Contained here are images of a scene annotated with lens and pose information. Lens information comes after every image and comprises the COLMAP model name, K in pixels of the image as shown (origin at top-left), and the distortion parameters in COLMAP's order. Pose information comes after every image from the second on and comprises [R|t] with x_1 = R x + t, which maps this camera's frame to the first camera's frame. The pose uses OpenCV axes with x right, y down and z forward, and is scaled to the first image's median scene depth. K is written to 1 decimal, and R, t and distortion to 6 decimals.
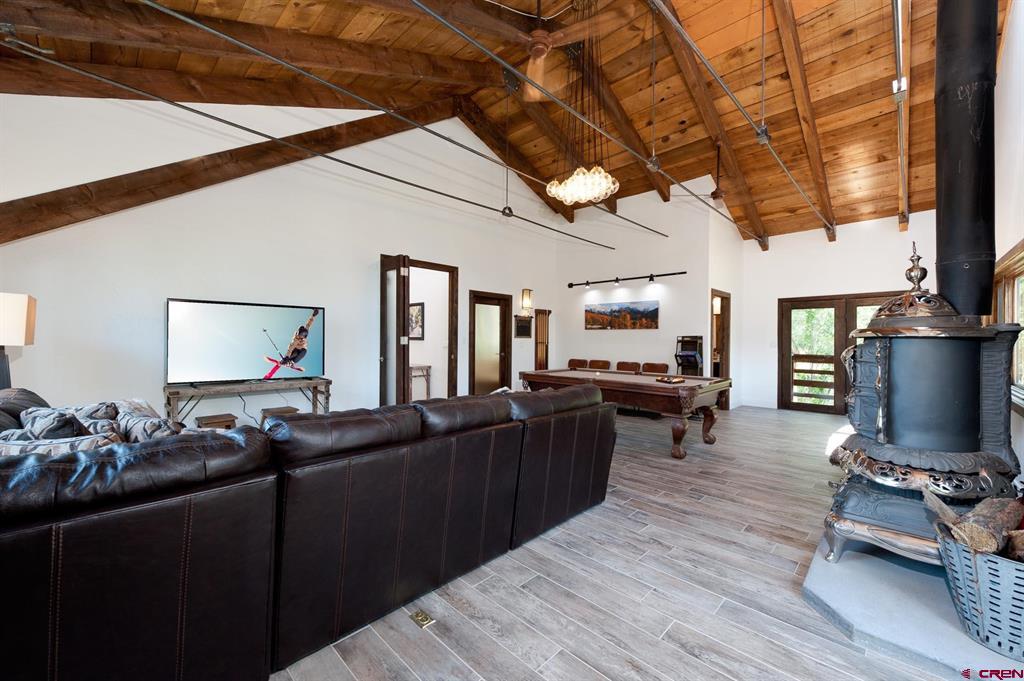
lens RADIAL K [[400.6, 0, 516.5], [0, 400.6, 340.3], [0, 0, 1]] dist [0.008834, -0.000911]
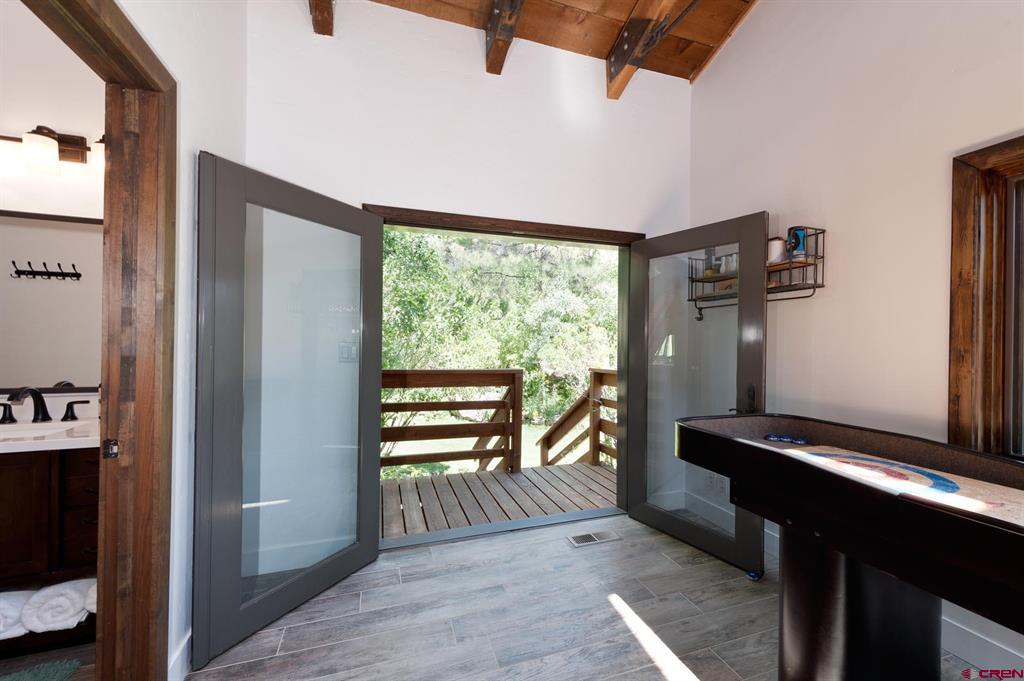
lens RADIAL K [[400.6, 0, 511.3], [0, 400.6, 342.1], [0, 0, 1]] dist [0.008834, -0.000911]
pose [[0.450816, -0.010498, 0.892555, 0.423383], [-0.008976, 0.999827, 0.016293, -0.000279], [-0.892572, -0.015357, 0.450643, 0.780490]]
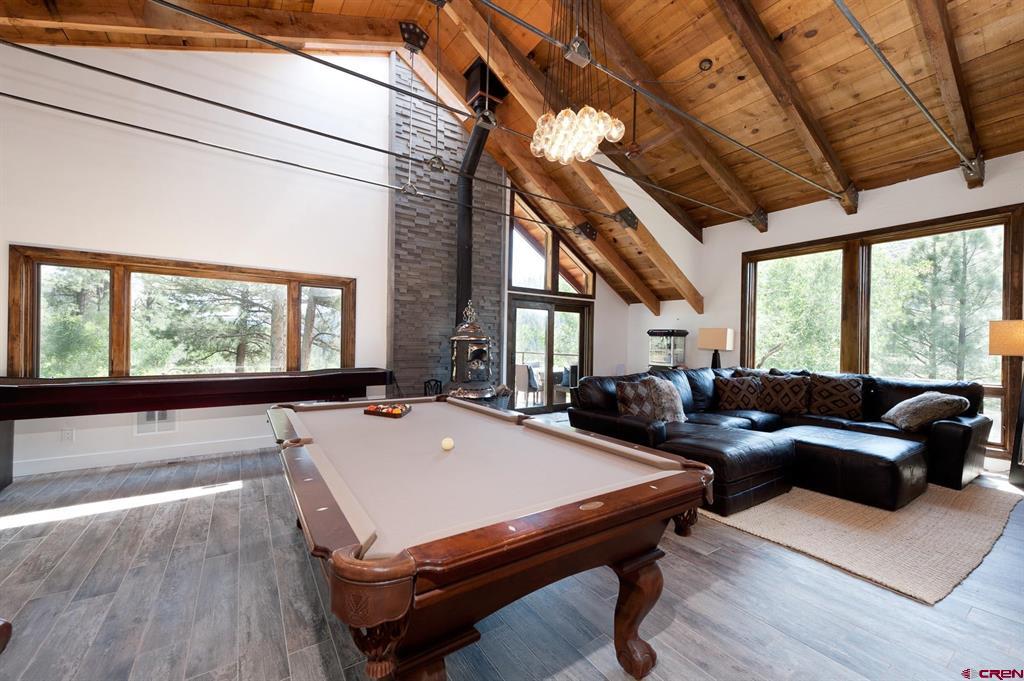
lens RADIAL K [[400.6, 0, 514.9], [0, 400.6, 342.9], [0, 0, 1]] dist [0.008834, -0.000911]
pose [[-0.978169, -0.029305, 0.205733, 0.053095], [-0.029849, 0.999554, 0.000458, -0.003308], [-0.205655, -0.005693, -0.978608, 1.008127]]
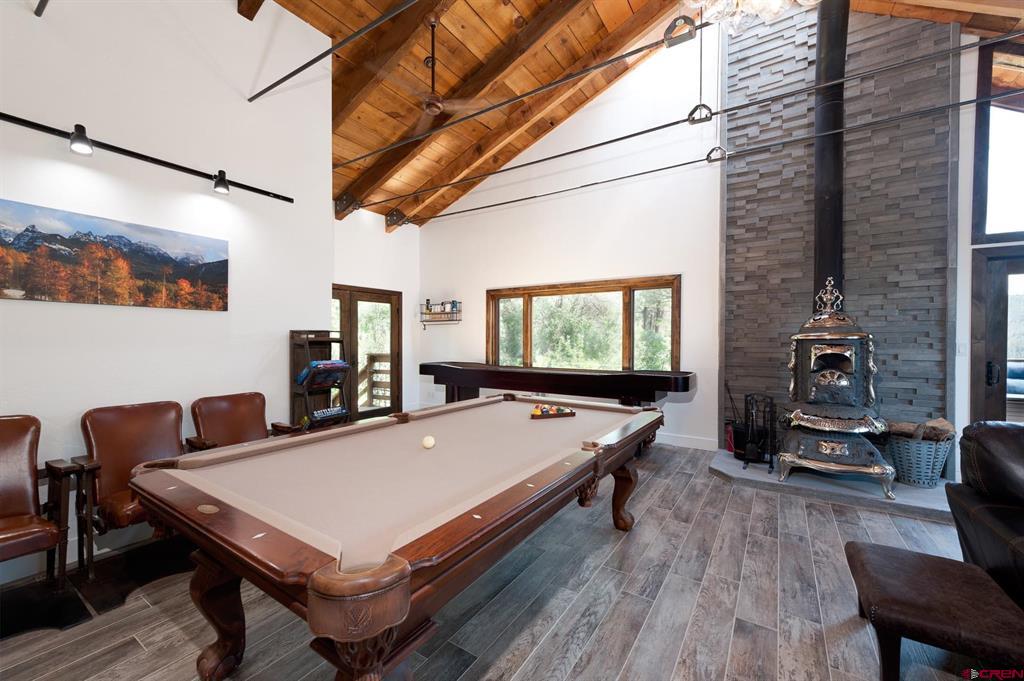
lens RADIAL K [[400.6, 0, 507.7], [0, 400.6, 342.0], [0, 0, 1]] dist [0.008834, -0.000911]
pose [[-0.188373, -0.020189, 0.981890, -0.107473], [-0.010531, 0.999773, 0.018536, -0.007220], [-0.982041, -0.006848, -0.188542, 0.777807]]
